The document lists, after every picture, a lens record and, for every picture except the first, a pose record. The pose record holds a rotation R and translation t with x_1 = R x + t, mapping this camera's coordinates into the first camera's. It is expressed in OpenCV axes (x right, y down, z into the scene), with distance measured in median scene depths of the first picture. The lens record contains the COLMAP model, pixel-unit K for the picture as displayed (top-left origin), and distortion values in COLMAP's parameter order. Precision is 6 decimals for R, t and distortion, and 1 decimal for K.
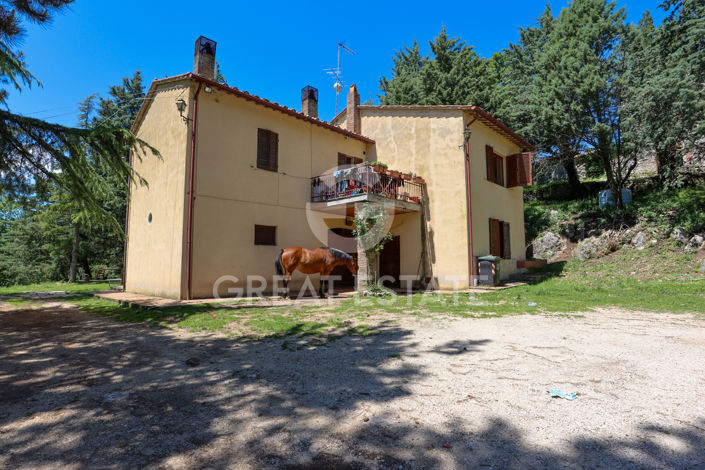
lens RADIAL K [[357.1, 0, 352.6], [0, 357.1, 234.9], [0, 0, 1]] dist [-0.021214, 0.001410]
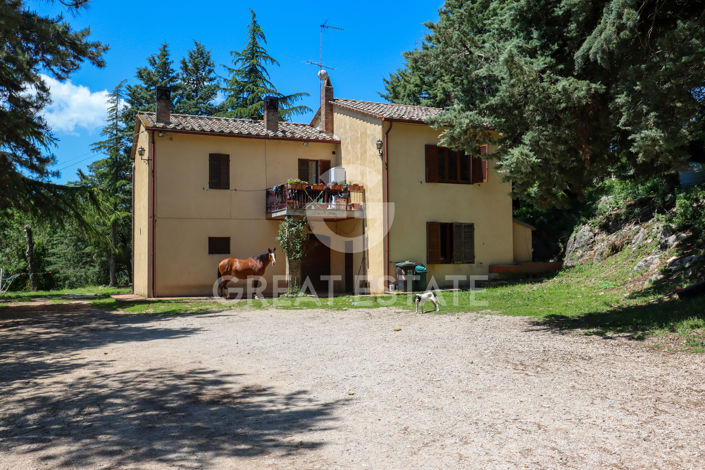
lens RADIAL K [[680.6, 0, 353.0], [0, 680.6, 235.5], [0, 0, 1]] dist [0.008410, 0.000000]
pose [[0.924676, -0.019730, -0.380243, 0.970461], [0.038434, 0.998392, 0.041661, -0.103539], [0.378810, -0.053137, 0.923948, -0.857140]]
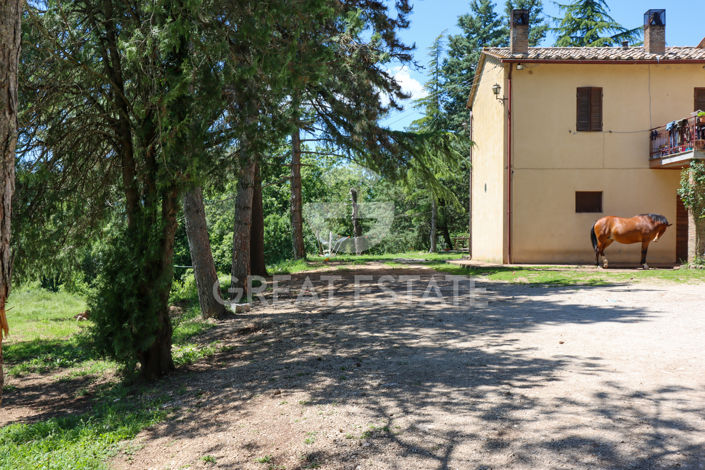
lens RADIAL K [[680.6, 0, 351.1], [0, 680.6, 233.1], [0, 0, 1]] dist [0.008410, 0.000000]
pose [[0.696268, 0.004150, -0.717770, 0.584789], [0.056642, 0.996547, 0.060707, -0.059284], [0.715544, -0.082925, 0.693628, -0.671550]]
